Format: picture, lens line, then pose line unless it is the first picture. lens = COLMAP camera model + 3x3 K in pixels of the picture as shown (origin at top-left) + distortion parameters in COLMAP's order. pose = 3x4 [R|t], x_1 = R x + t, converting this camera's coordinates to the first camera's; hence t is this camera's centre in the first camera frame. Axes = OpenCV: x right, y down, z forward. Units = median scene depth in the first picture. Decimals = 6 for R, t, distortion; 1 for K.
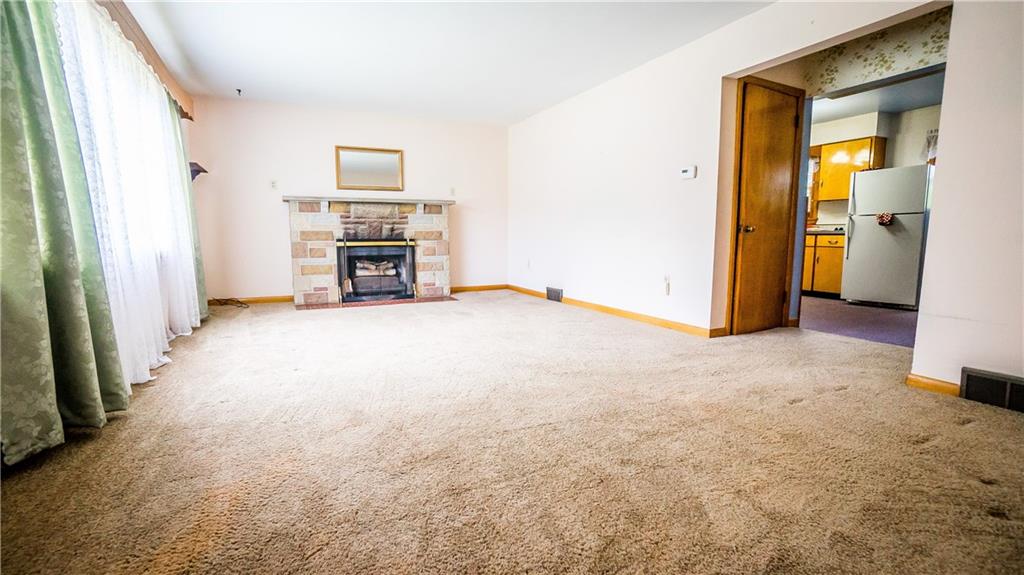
lens RADIAL K [[458.7, 0, 507.4], [0, 458.7, 288.1], [0, 0, 1]] dist [-0.048466, 0.014232]
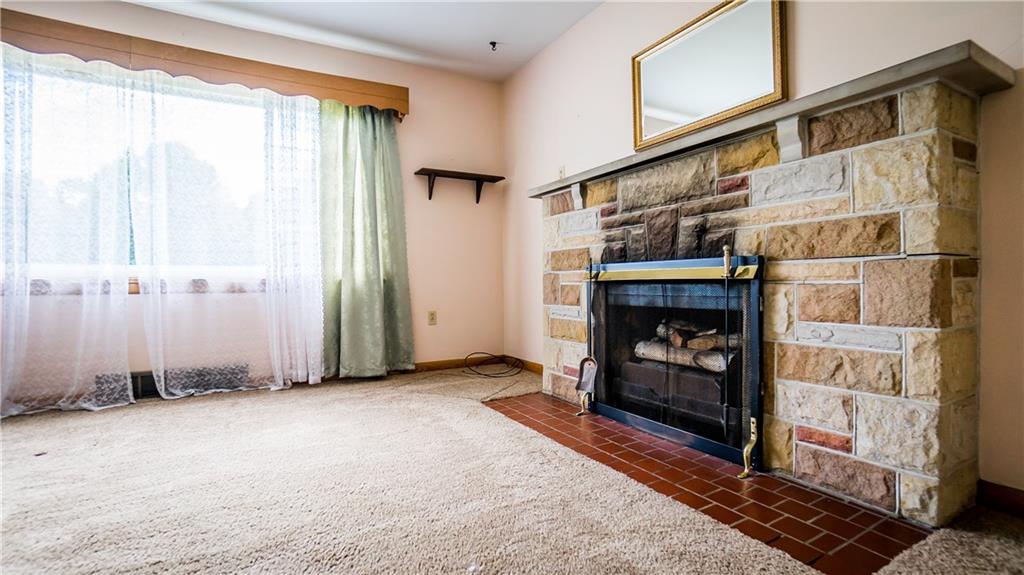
lens RADIAL K [[458.7, 0, 513.5], [0, 458.7, 293.0], [0, 0, 1]] dist [-0.048466, 0.014232]
pose [[0.073314, 0.016809, -0.997167, 0.060231], [-0.109631, 0.993934, 0.008694, -0.077995], [0.991265, 0.108683, 0.074712, 0.911400]]
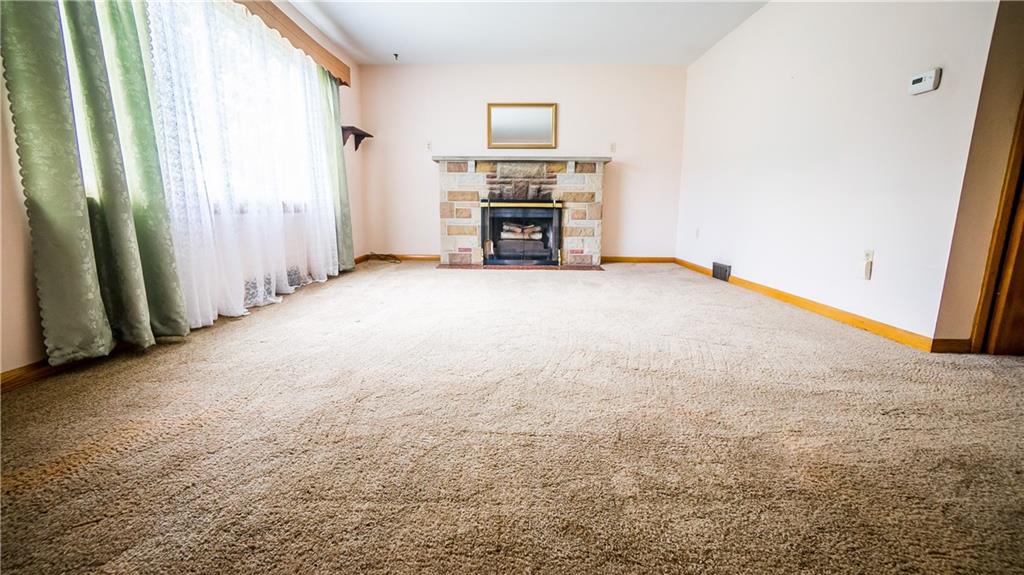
lens RADIAL K [[458.7, 0, 502.5], [0, 458.7, 291.2], [0, 0, 1]] dist [-0.048466, 0.014232]
pose [[0.889280, 0.087864, -0.448843, 0.127202], [-0.059495, 0.995258, 0.076951, 0.010482], [0.453476, -0.041727, 0.890291, 0.135857]]
